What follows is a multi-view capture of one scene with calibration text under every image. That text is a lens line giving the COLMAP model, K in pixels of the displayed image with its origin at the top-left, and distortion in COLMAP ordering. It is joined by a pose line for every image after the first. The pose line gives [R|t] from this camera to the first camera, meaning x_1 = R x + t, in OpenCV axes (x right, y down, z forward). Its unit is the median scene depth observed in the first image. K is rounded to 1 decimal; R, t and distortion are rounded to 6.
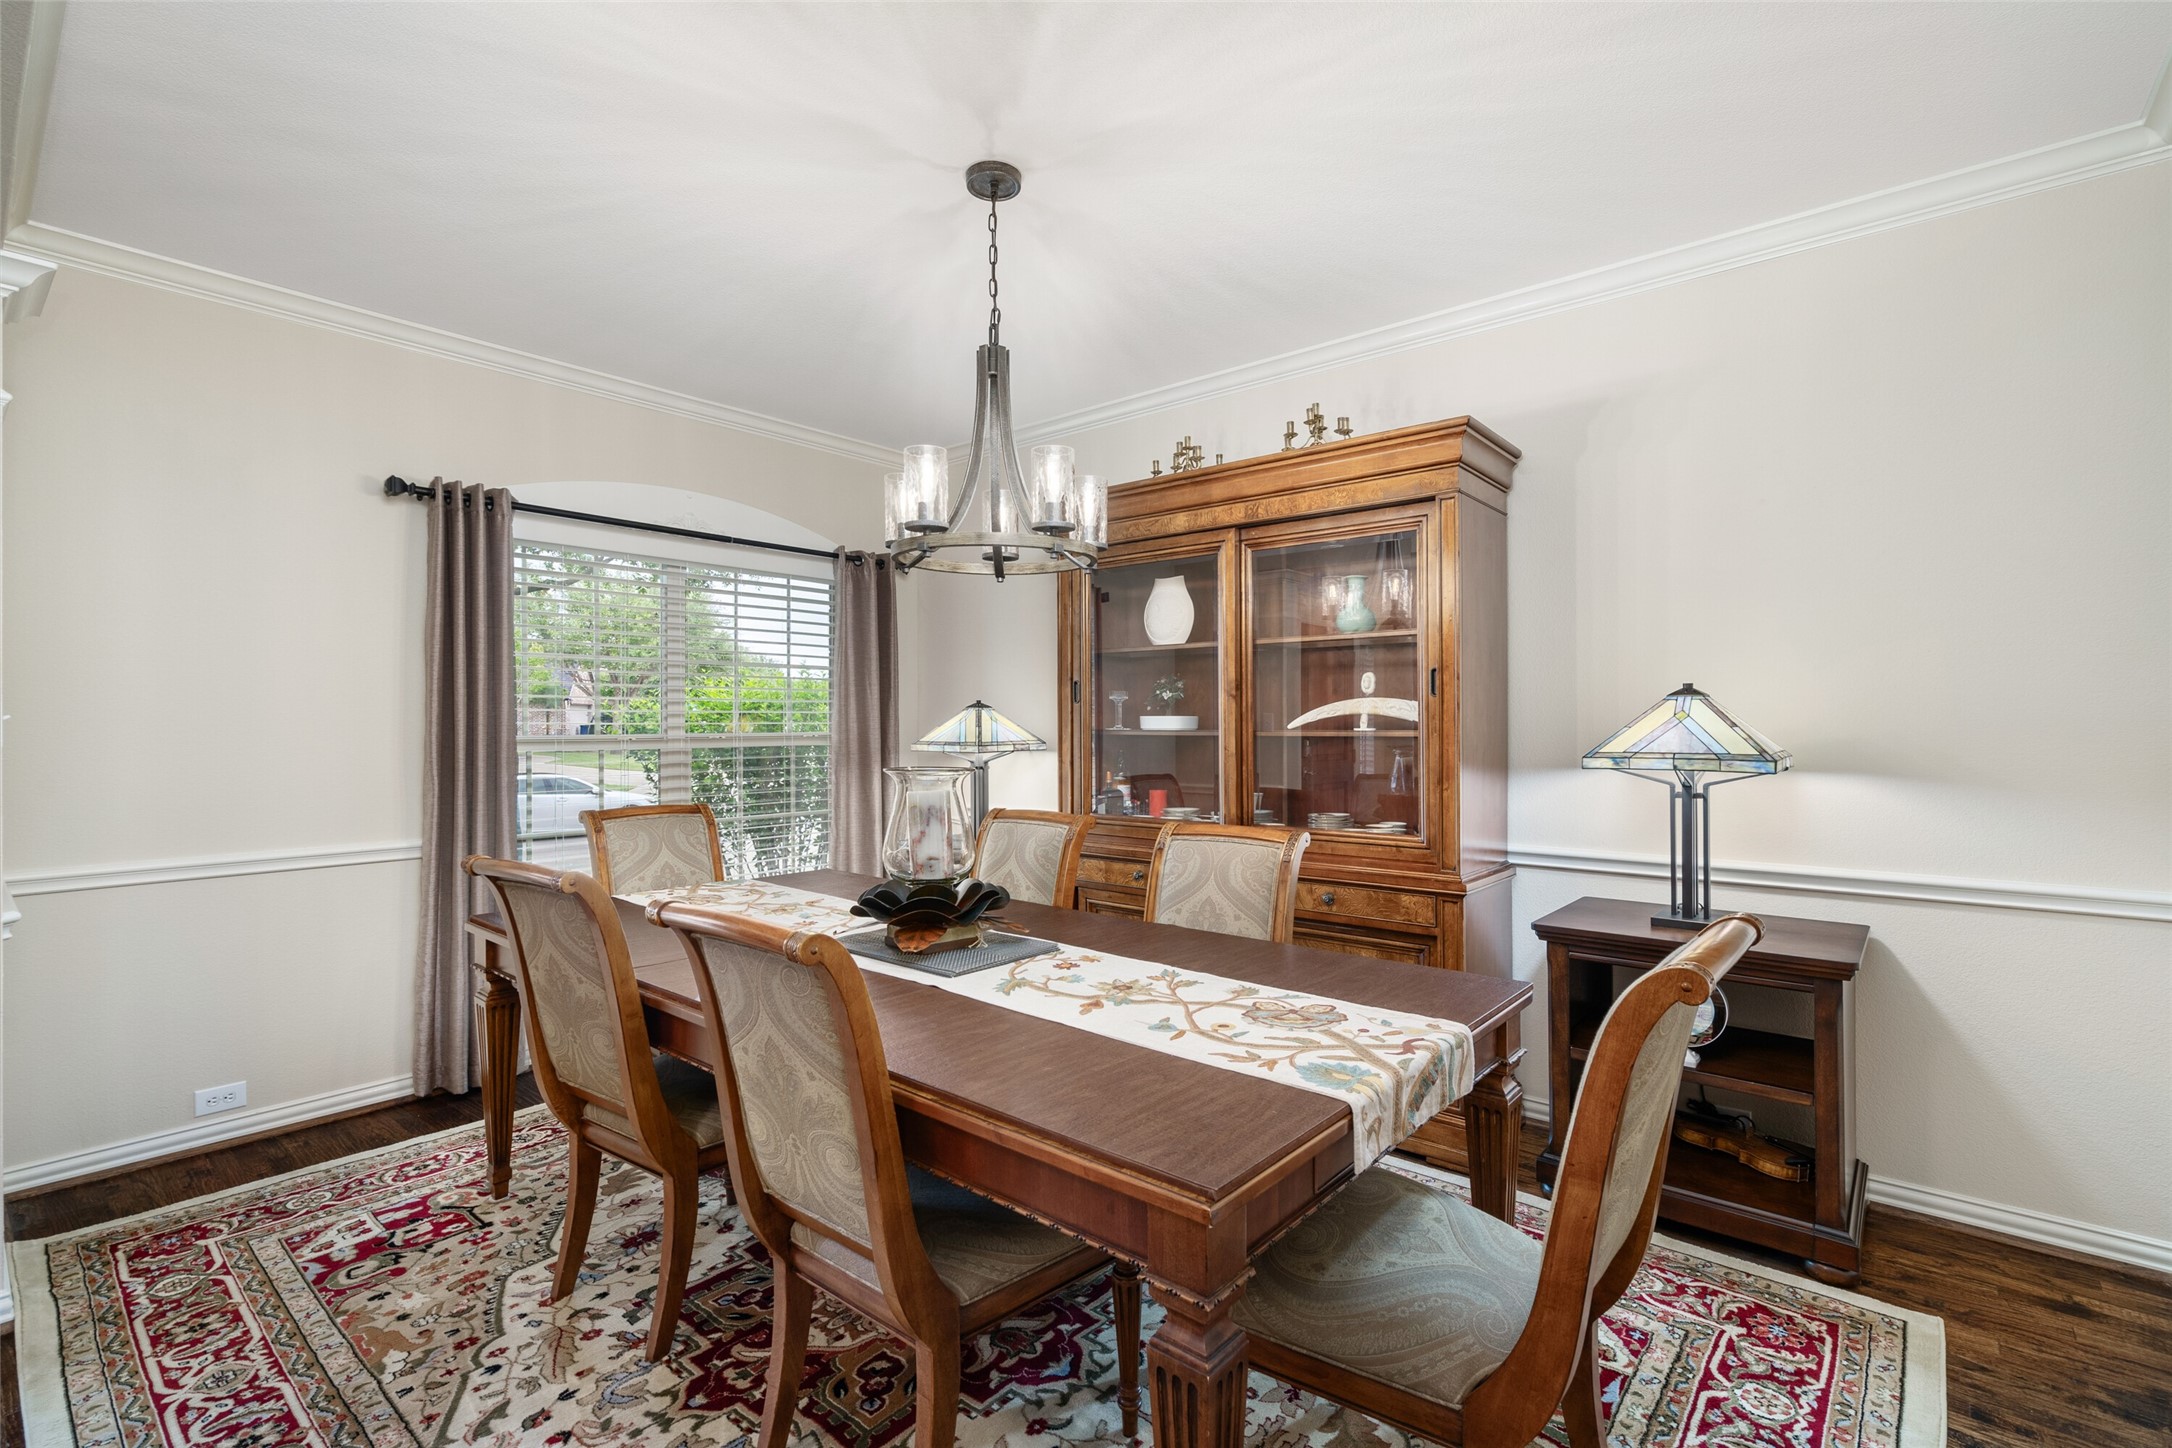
lens RADIAL K [[991.2, 0, 1095.5], [0, 991.2, 726.3], [0, 0, 1]] dist [-0.002060, 0.000804]
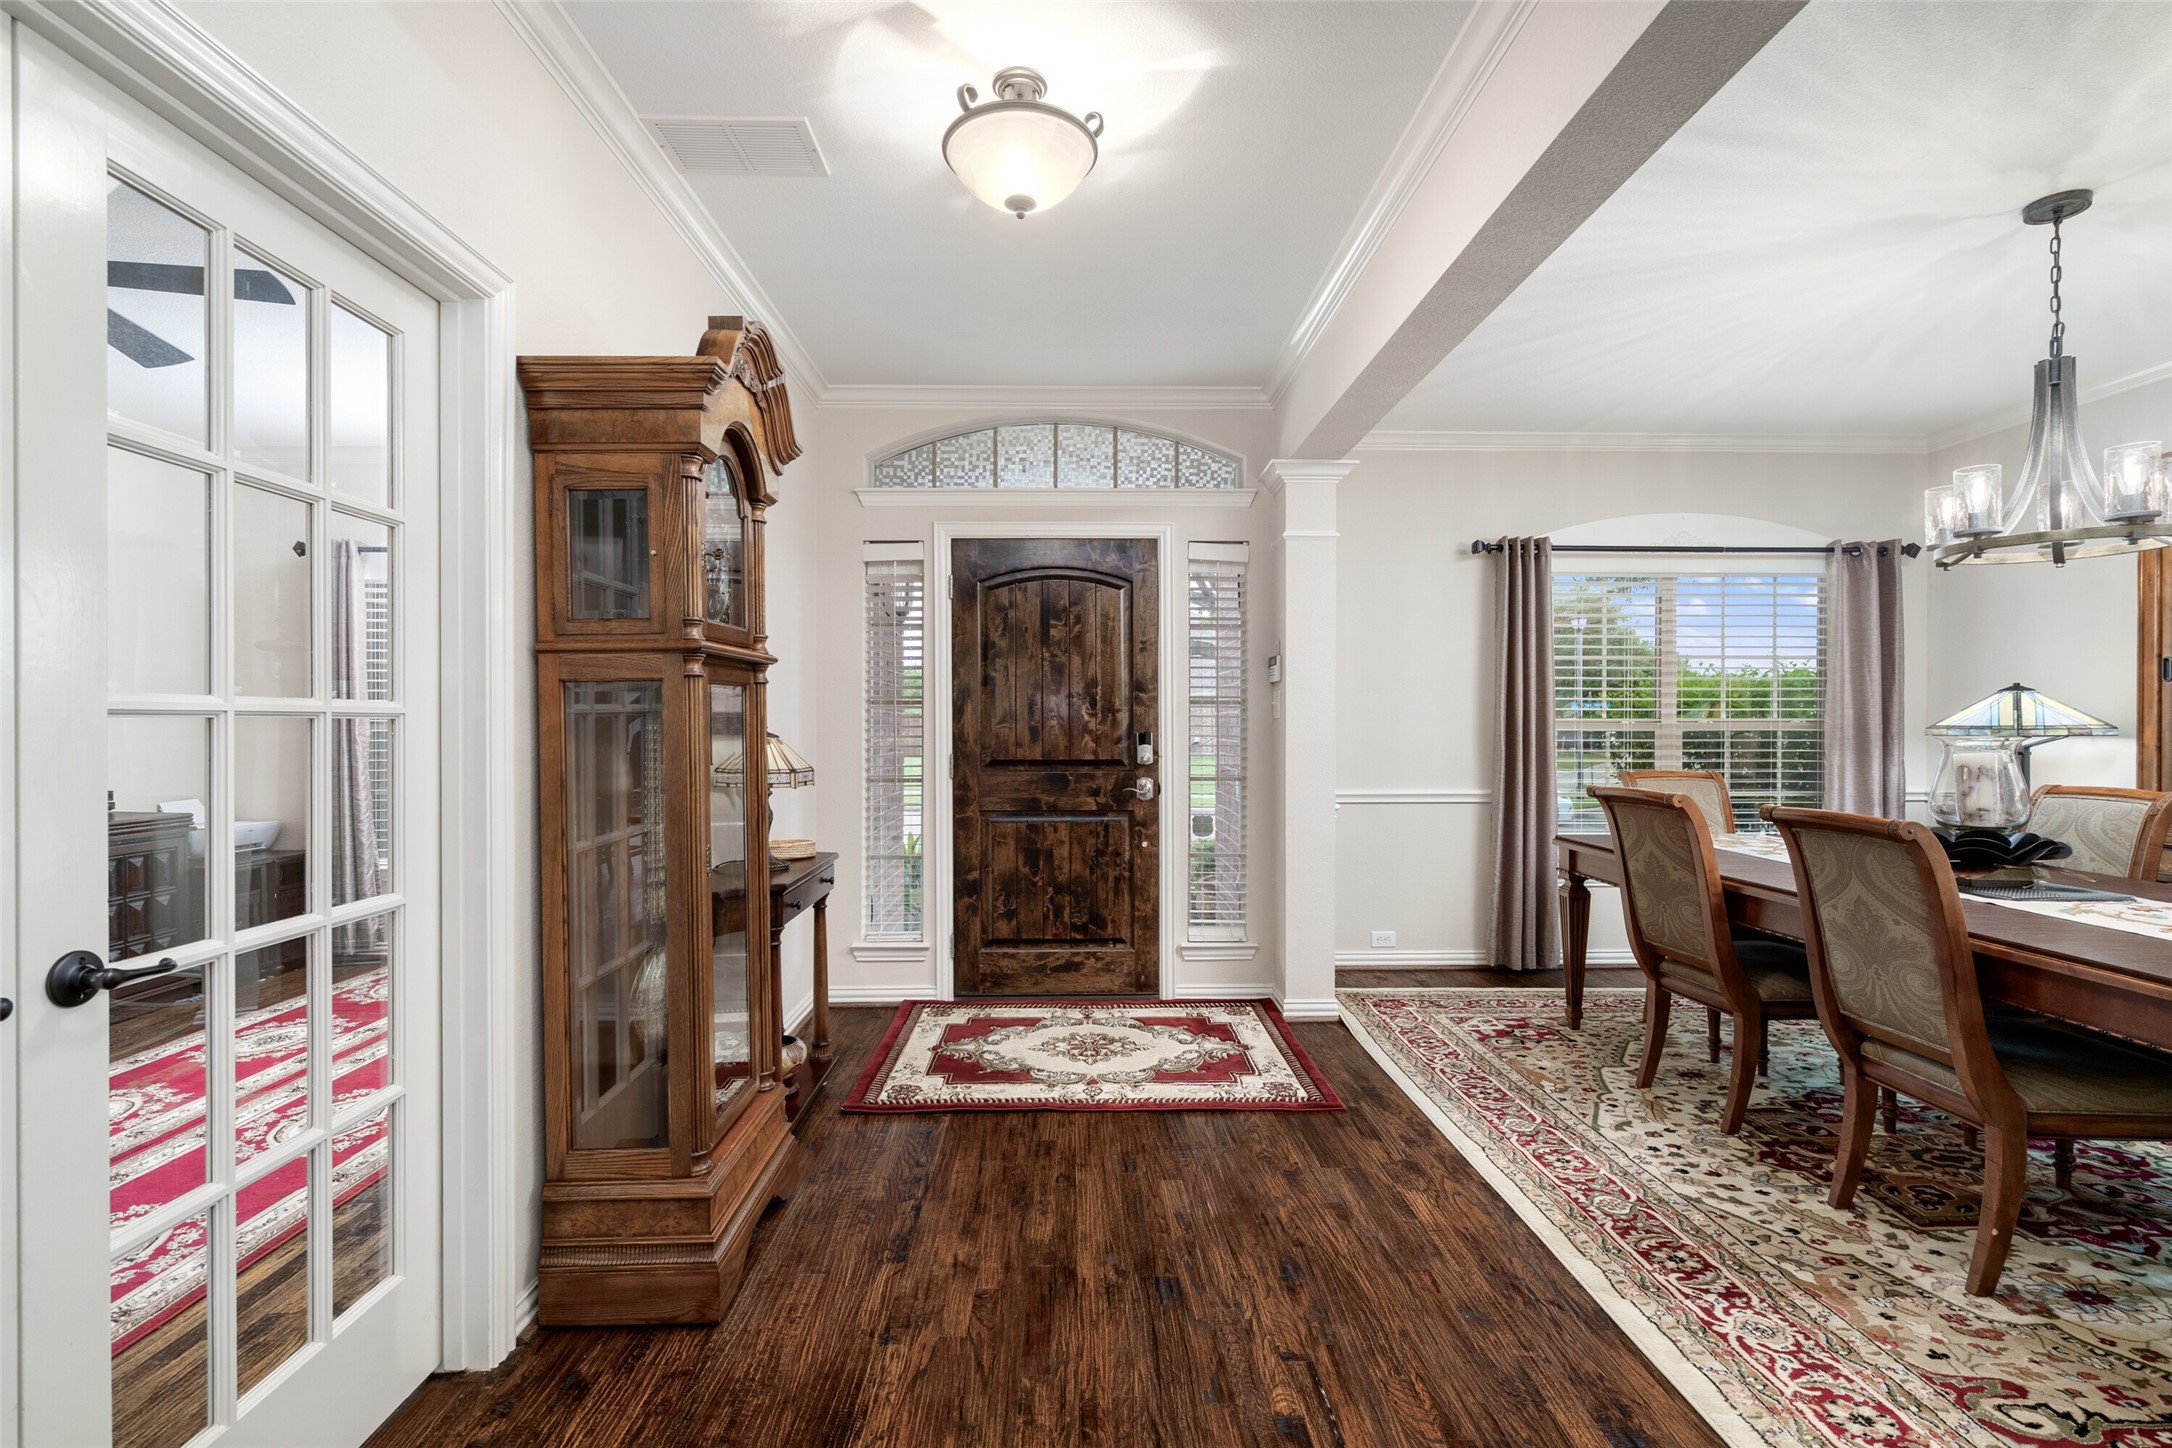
lens RADIAL K [[991.2, 0, 1077.9], [0, 991.2, 731.6], [0, 0, 1]] dist [-0.002060, 0.000804]
pose [[0.654025, 0.008273, -0.756427, 0.027018], [-0.004644, 0.999965, 0.006921, 0.037831], [0.756458, -0.001013, 0.654041, -0.651305]]
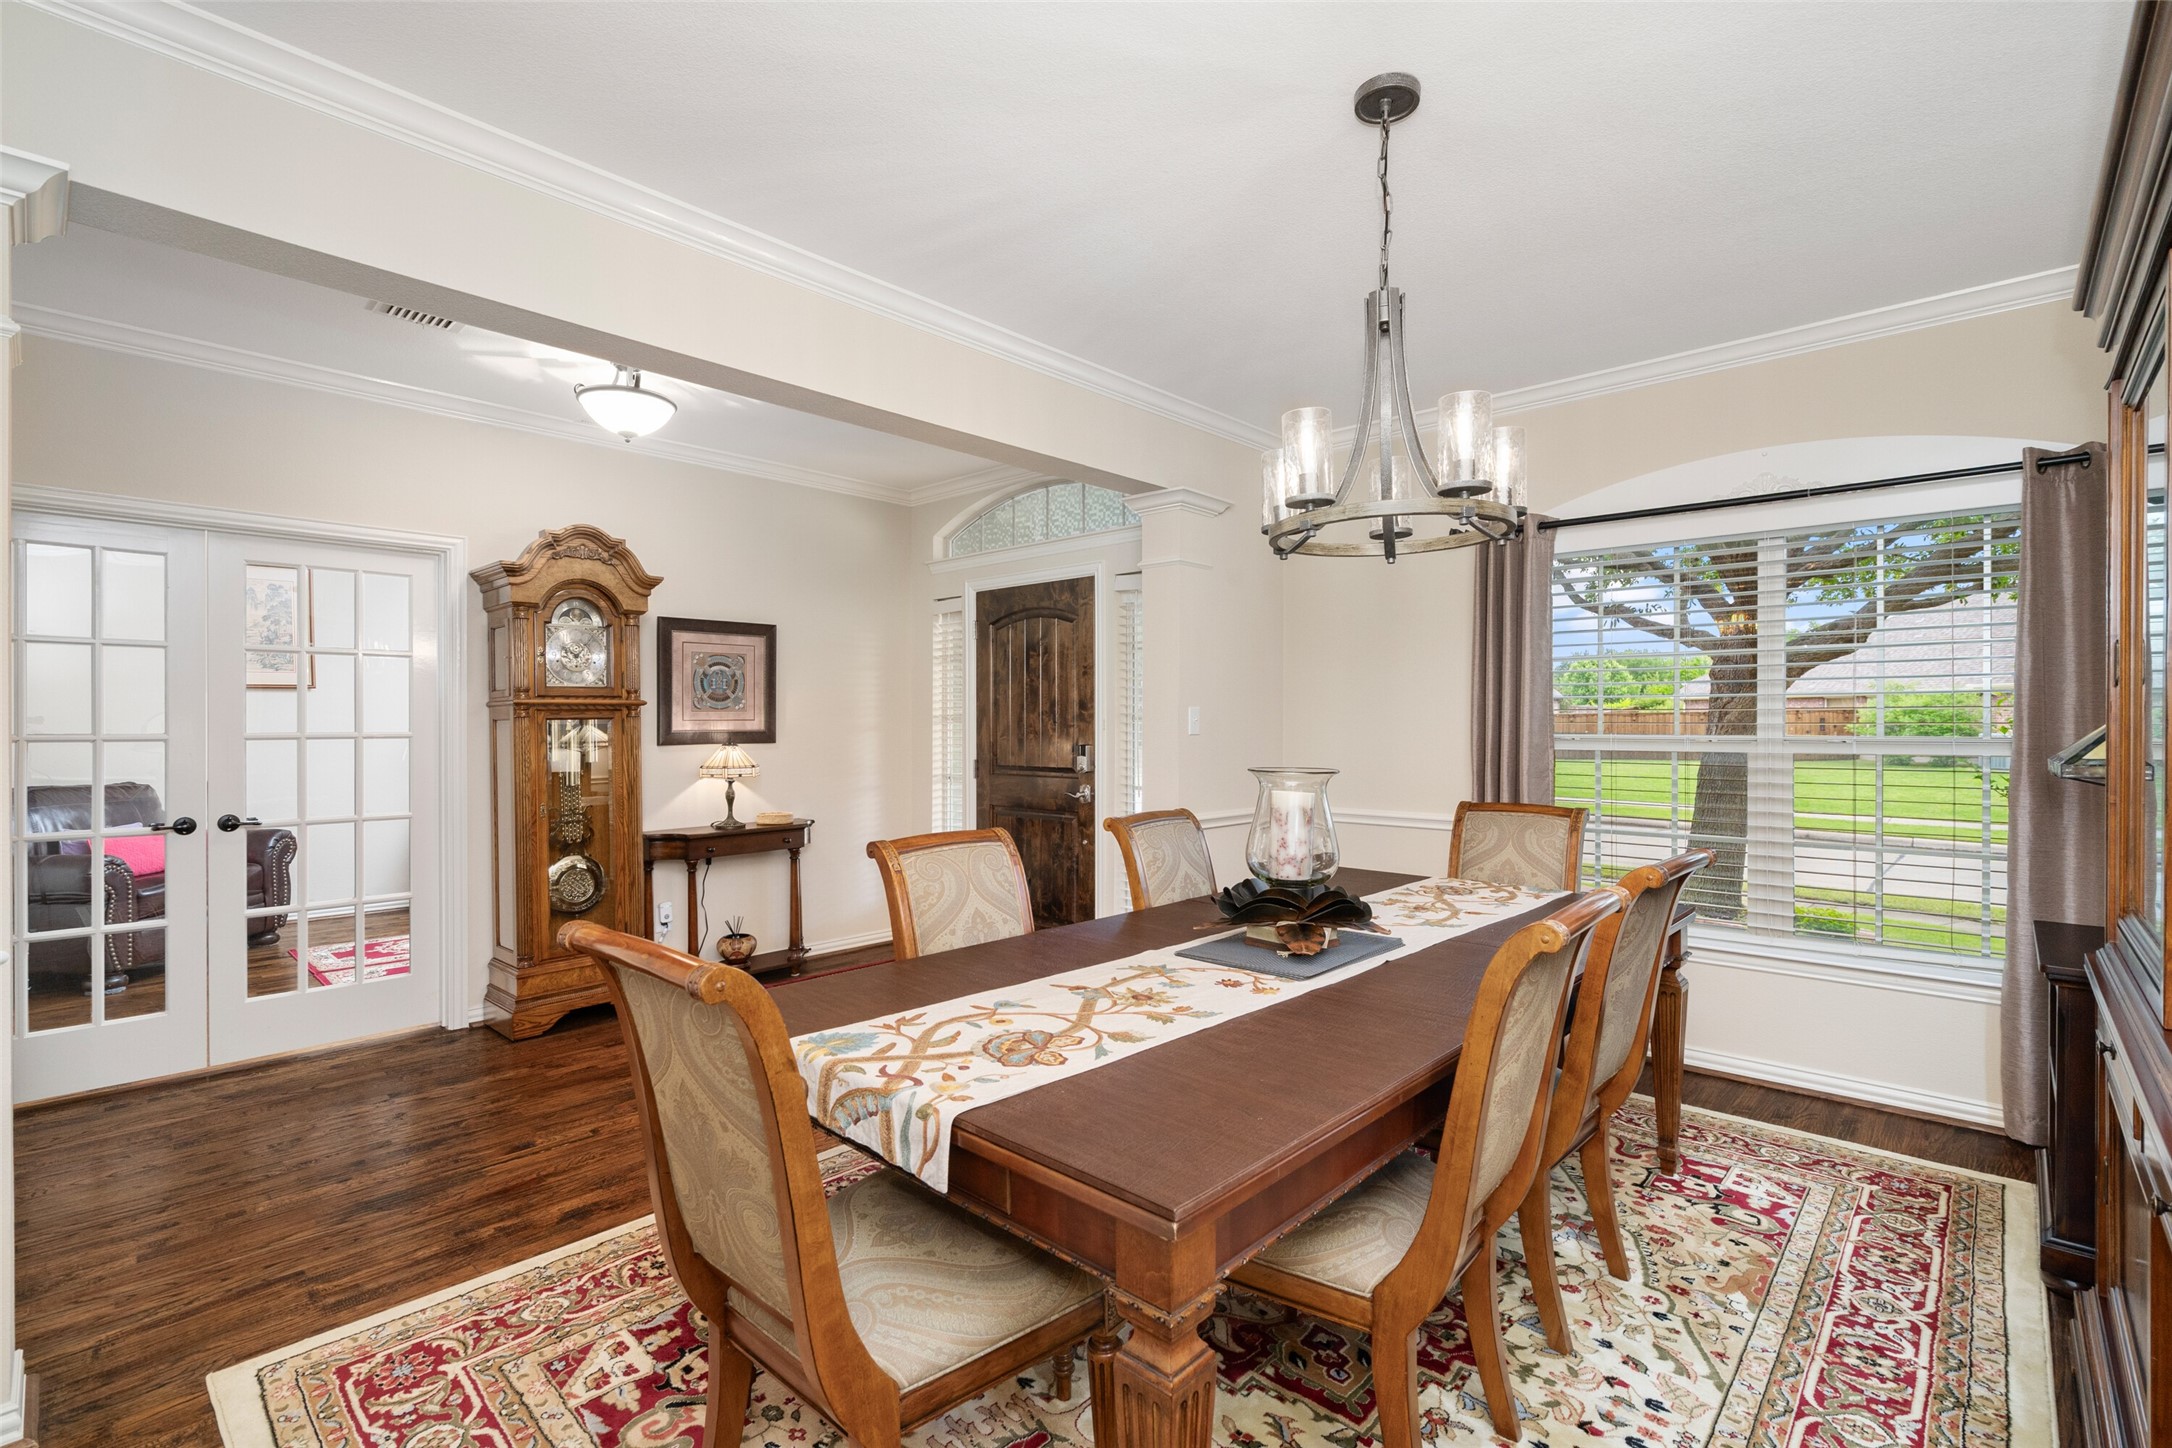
lens RADIAL K [[991.2, 0, 1079.7], [0, 991.2, 721.8], [0, 0, 1]] dist [-0.002060, 0.000804]
pose [[-0.056547, 0.005114, -0.998387, 0.941025], [0.001193, 0.999987, 0.005054, -0.014839], [0.998399, -0.000906, -0.056552, 0.922971]]
